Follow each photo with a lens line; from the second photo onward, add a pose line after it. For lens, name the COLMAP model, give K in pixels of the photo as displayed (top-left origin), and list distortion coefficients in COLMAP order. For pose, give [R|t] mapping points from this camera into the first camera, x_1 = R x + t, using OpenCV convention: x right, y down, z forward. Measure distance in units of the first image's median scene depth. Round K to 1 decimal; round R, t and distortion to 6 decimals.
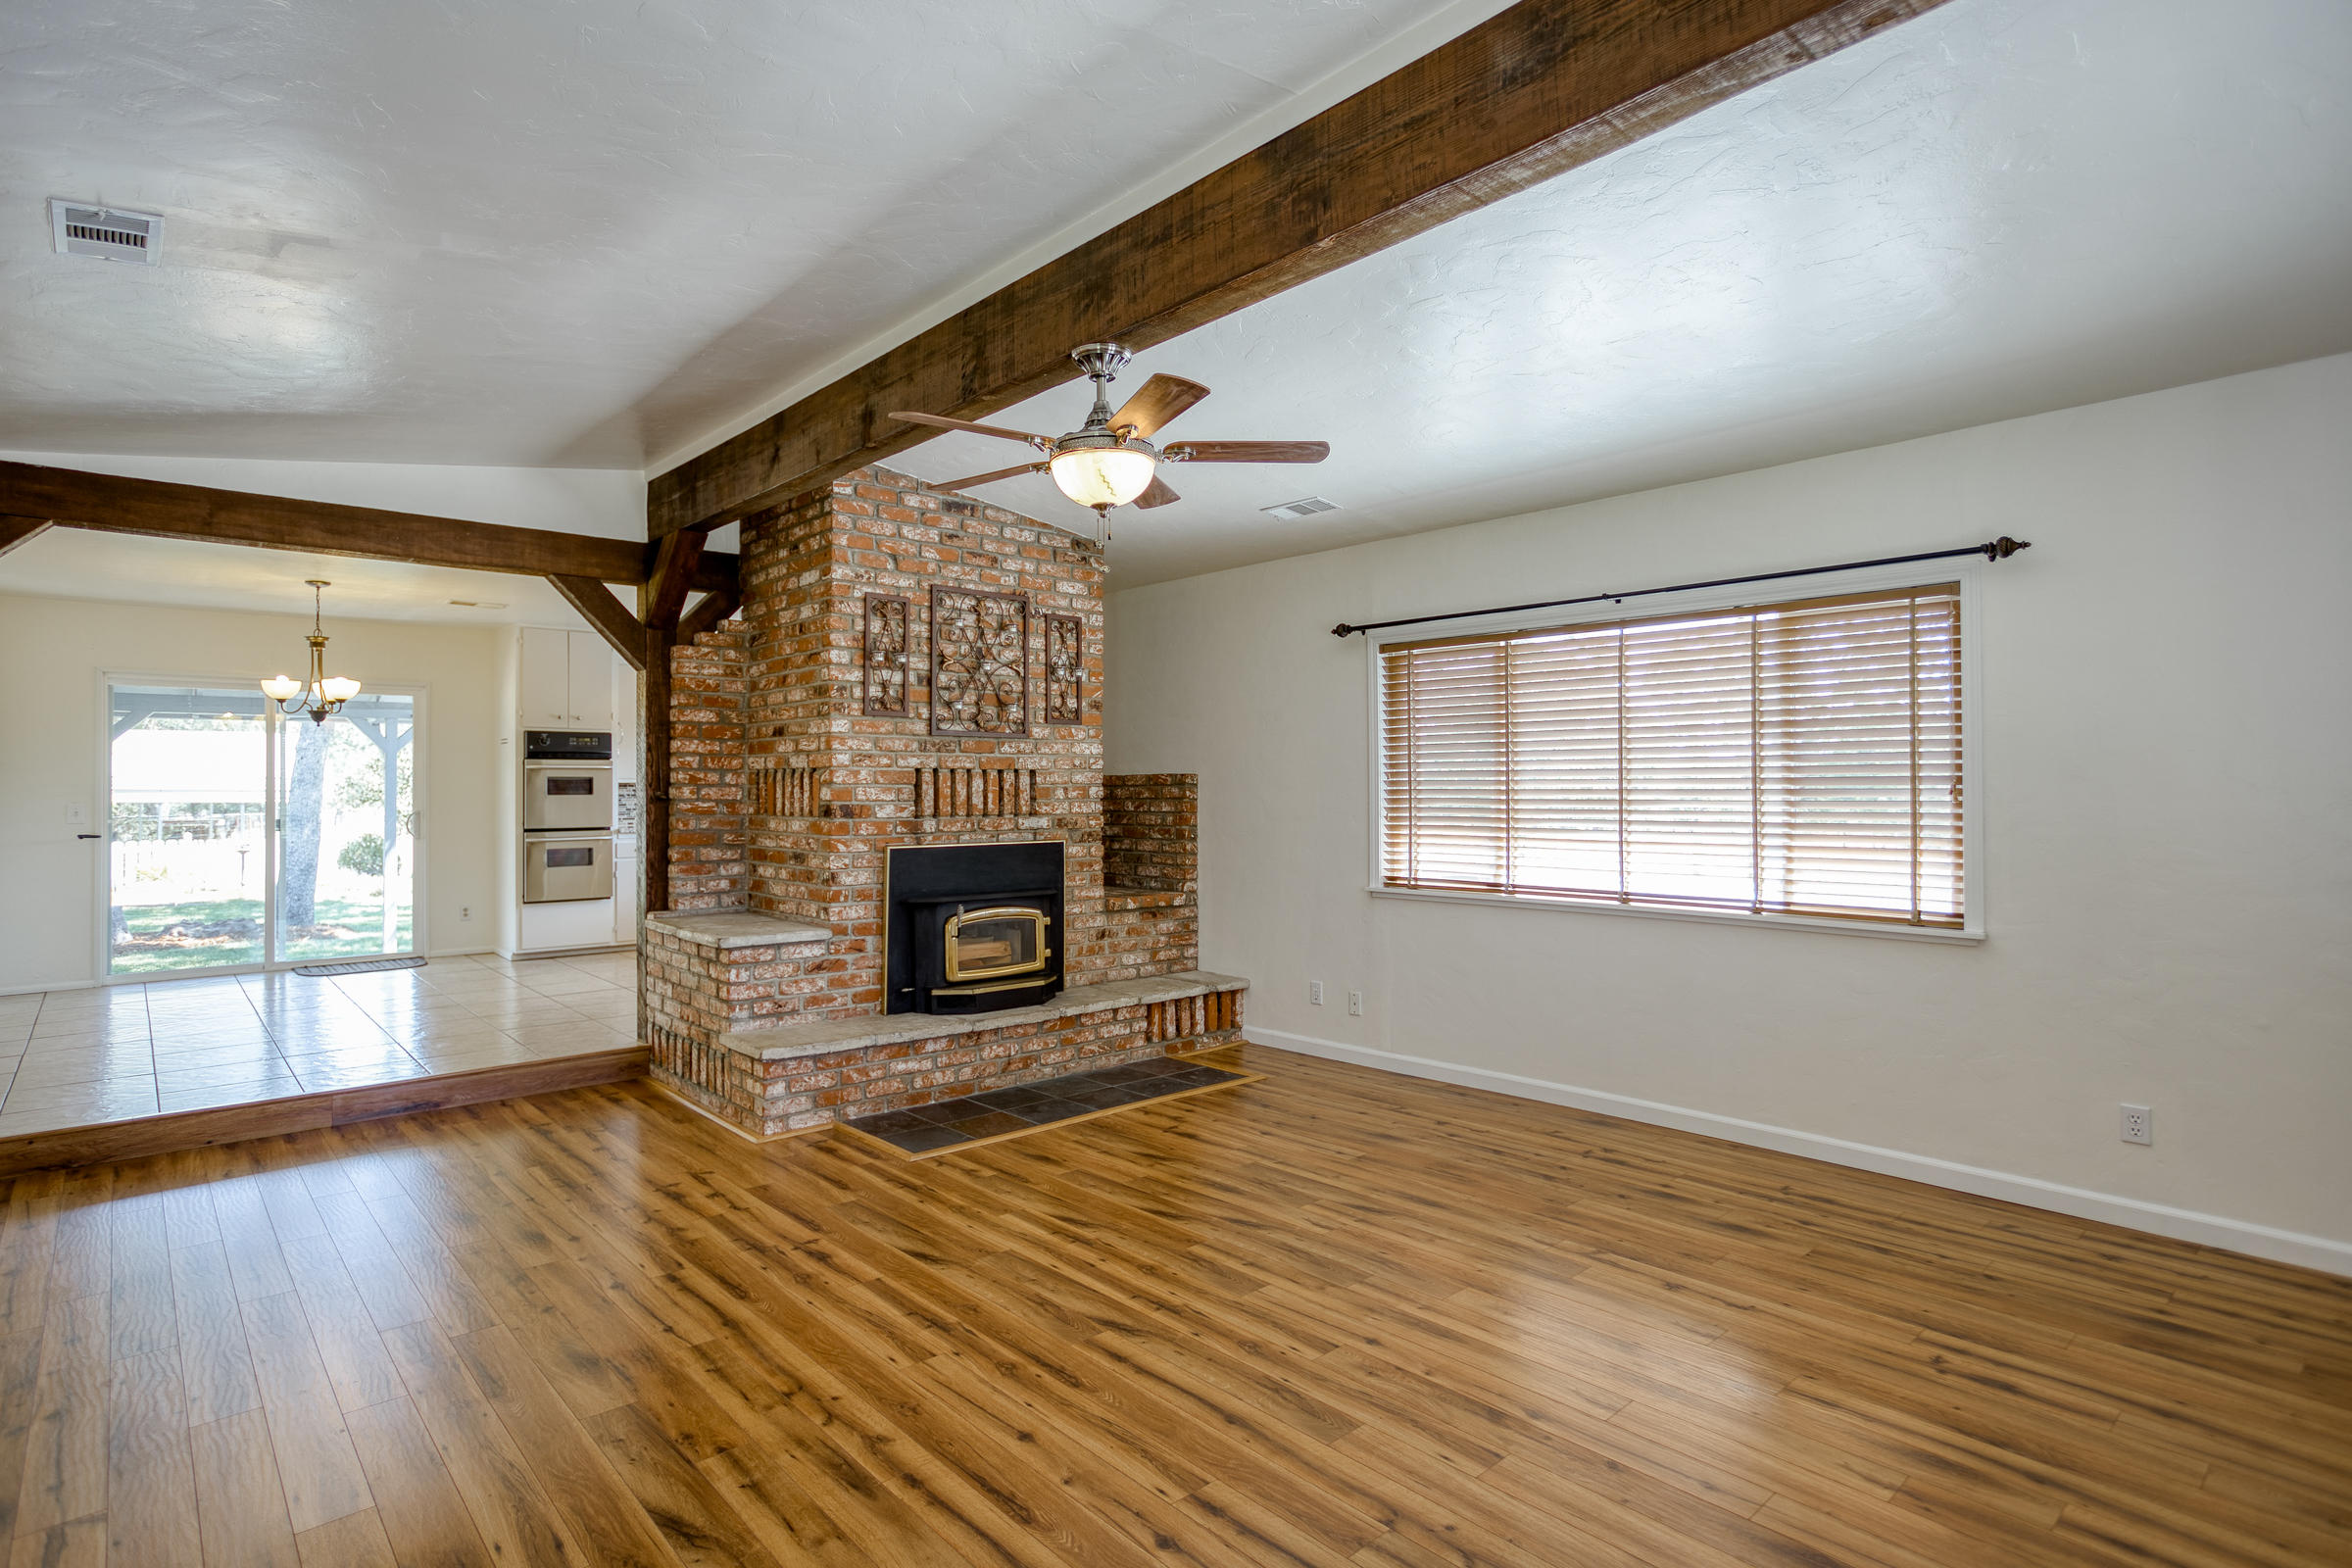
lens RADIAL K [[1164.3, 0, 1180.9], [0, 1164.3, 785.8], [0, 0, 1]] dist [-0.040054, 0.009616]
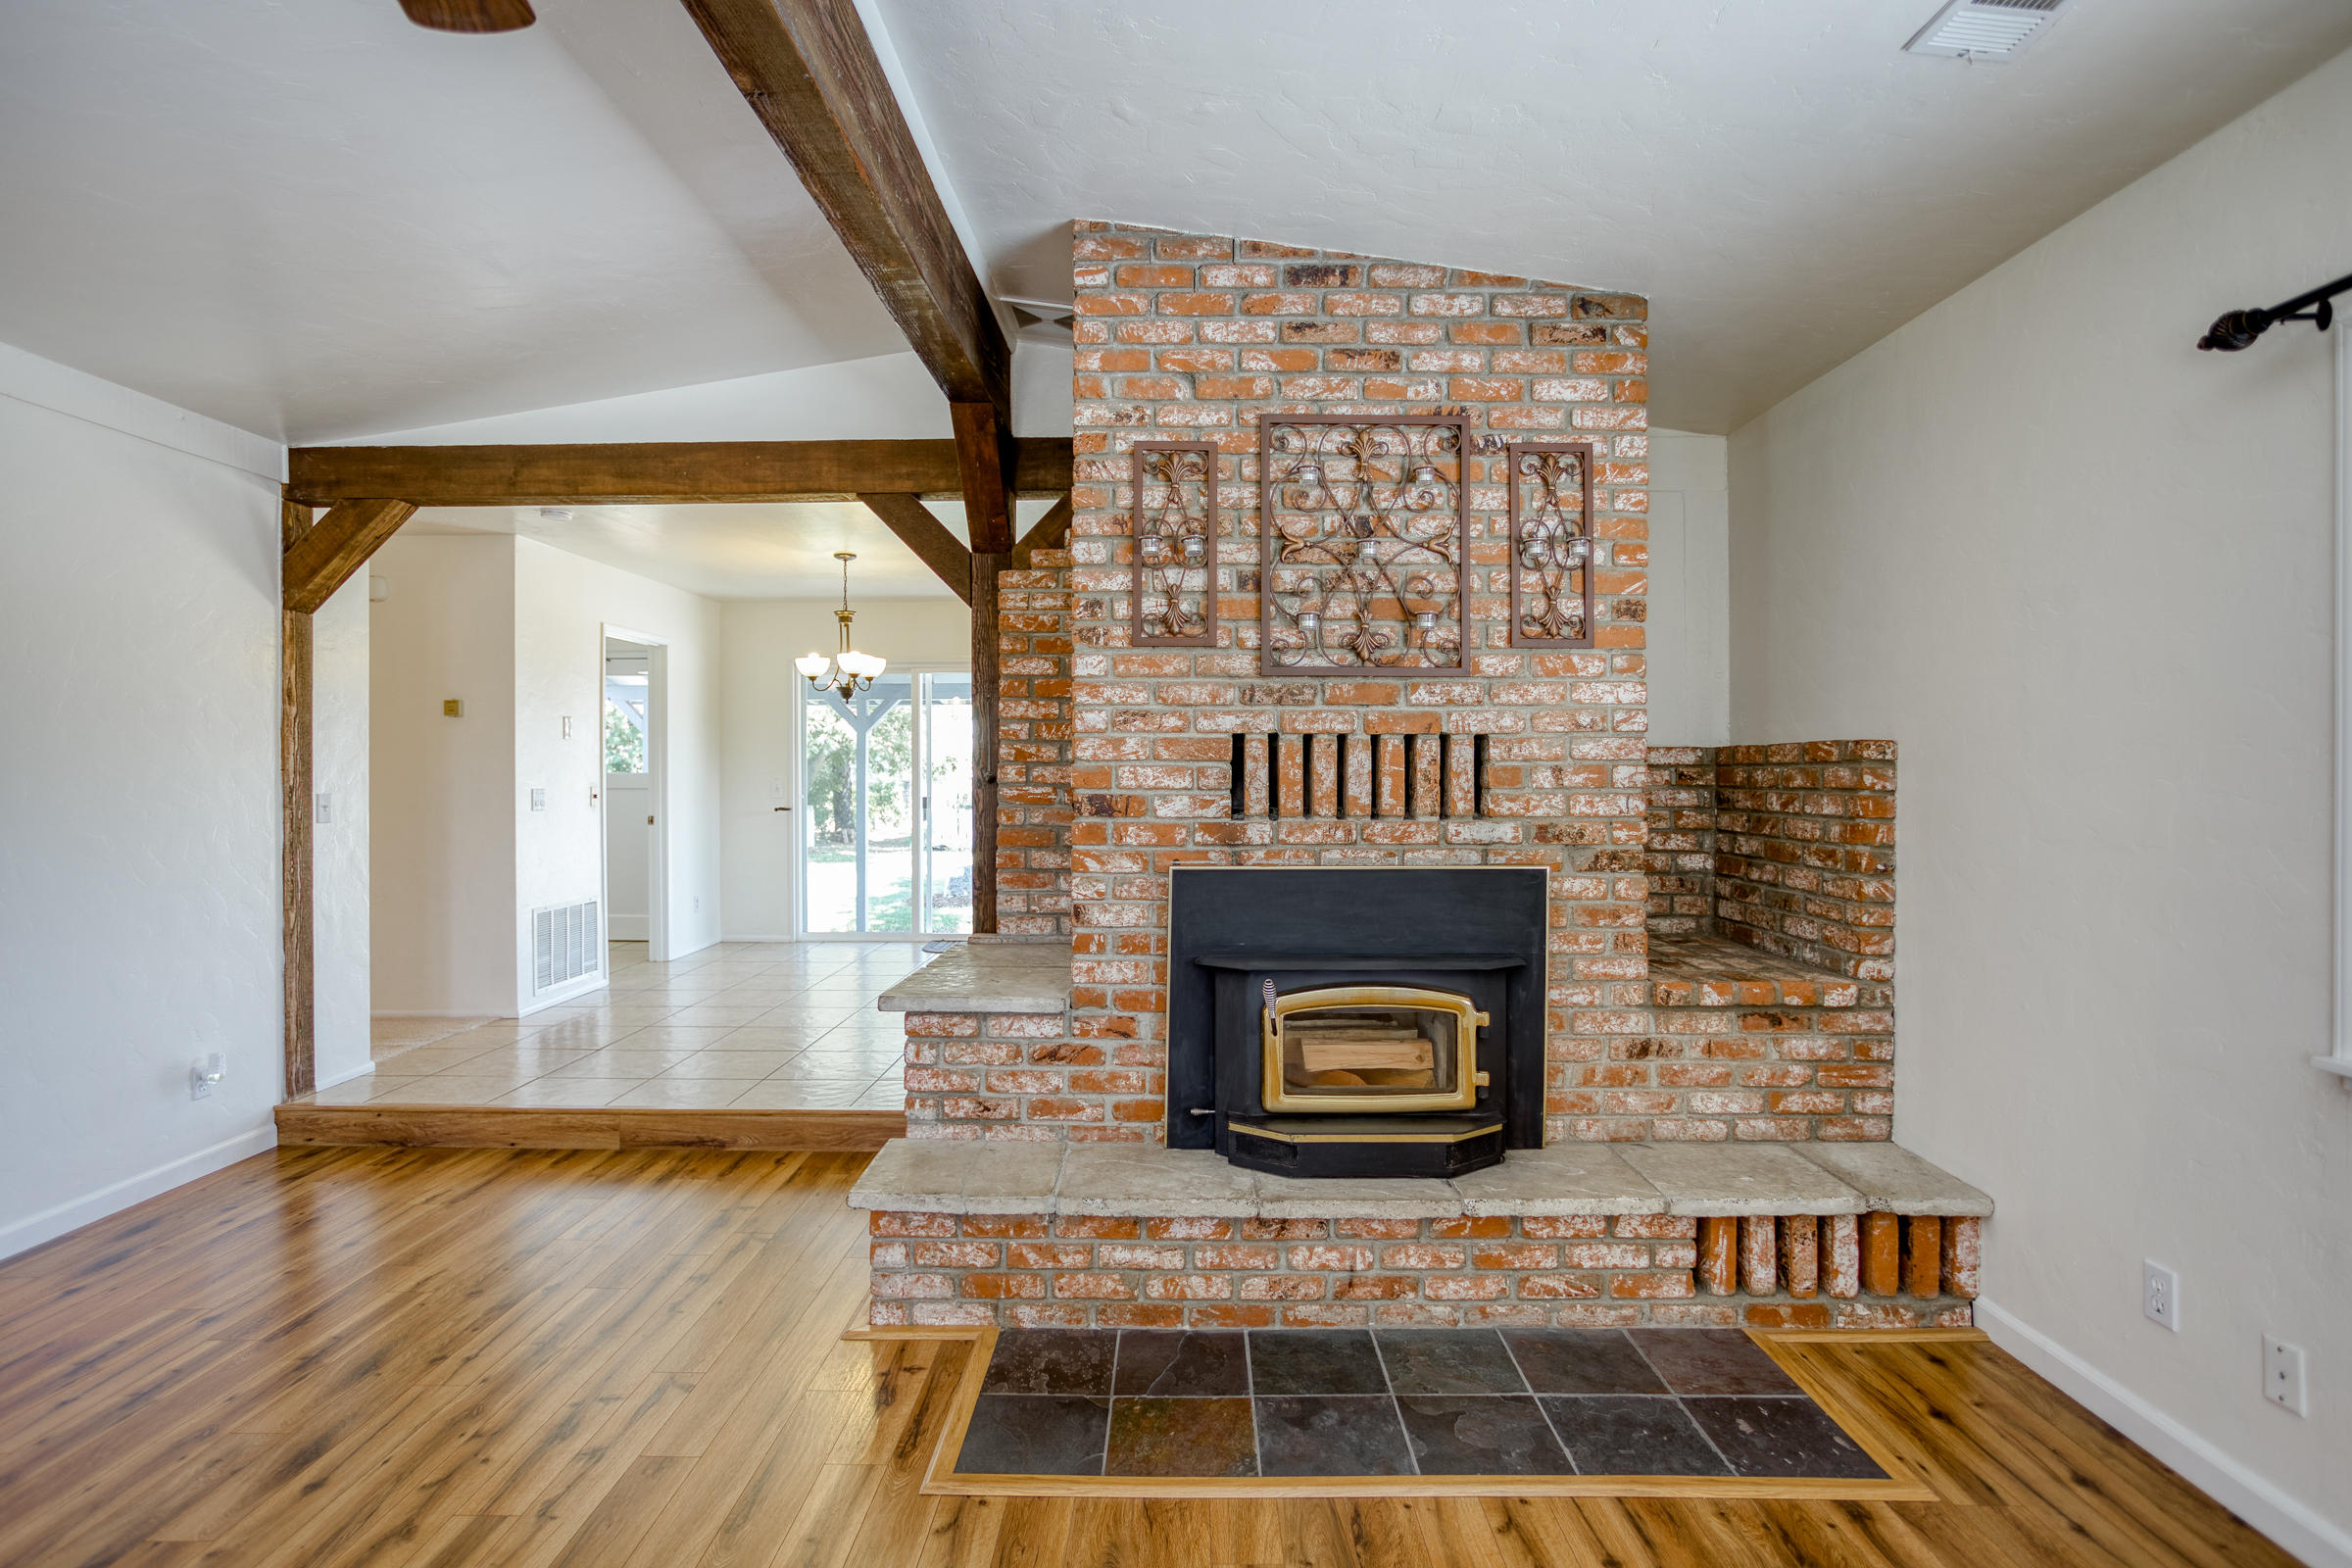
lens RADIAL K [[1164.3, 0, 1172.7], [0, 1164.3, 779.7], [0, 0, 1]] dist [-0.040054, 0.009616]
pose [[0.730688, 0.008453, -0.682659, 0.151172], [-0.000429, 0.999929, 0.011922, 0.001154], [0.682711, -0.008419, 0.730640, 0.555771]]
